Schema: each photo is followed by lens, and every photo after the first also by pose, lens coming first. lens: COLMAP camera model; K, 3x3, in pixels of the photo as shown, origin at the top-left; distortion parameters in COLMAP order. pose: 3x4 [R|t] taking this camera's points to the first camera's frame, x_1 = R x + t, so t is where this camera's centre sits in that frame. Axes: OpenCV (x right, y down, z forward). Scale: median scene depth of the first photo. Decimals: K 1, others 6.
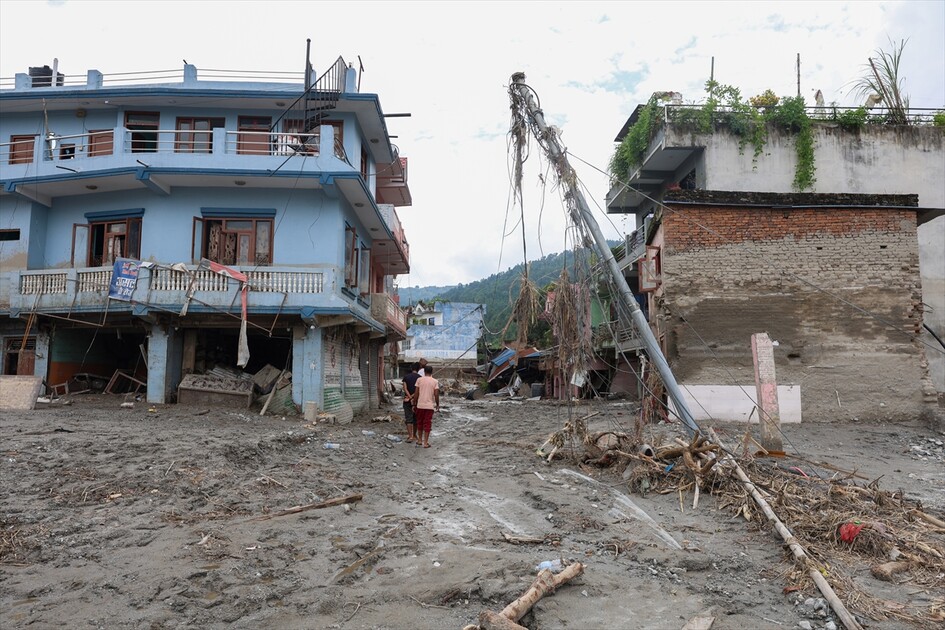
lens RADIAL K [[660.3, 0, 472.5], [0, 660.3, 315.0], [0, 0, 1]] dist [-0.002280, -0.000847]
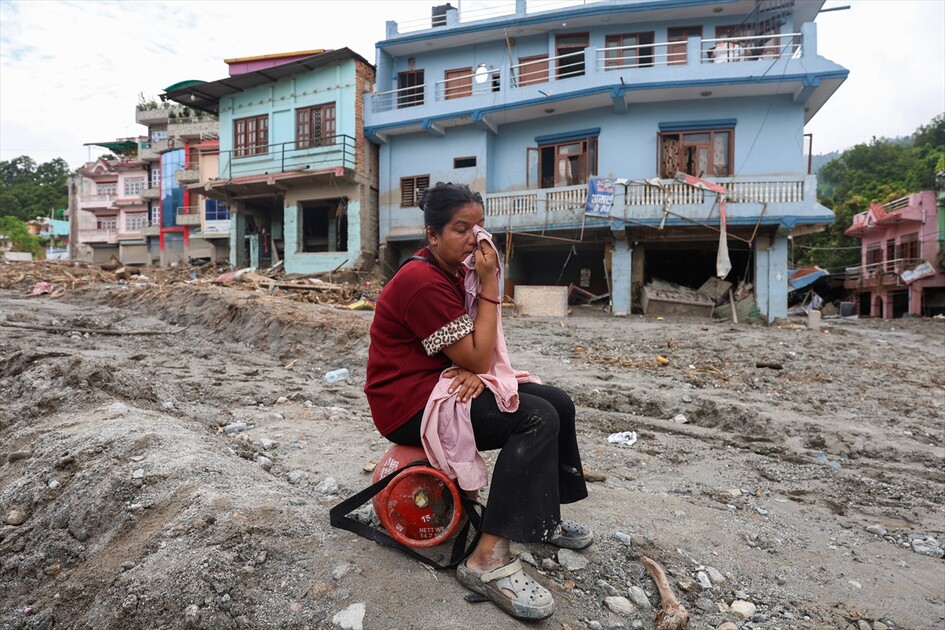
lens RADIAL K [[638.4, 0, 472.5], [0, 638.4, 315.0], [0, 0, 1]] dist [-0.002971, 0.000186]
pose [[0.967192, 0.000995, -0.254045, -0.455085], [0.027846, 0.993552, 0.109907, 0.016016], [0.252516, -0.113375, 0.960928, -0.051637]]
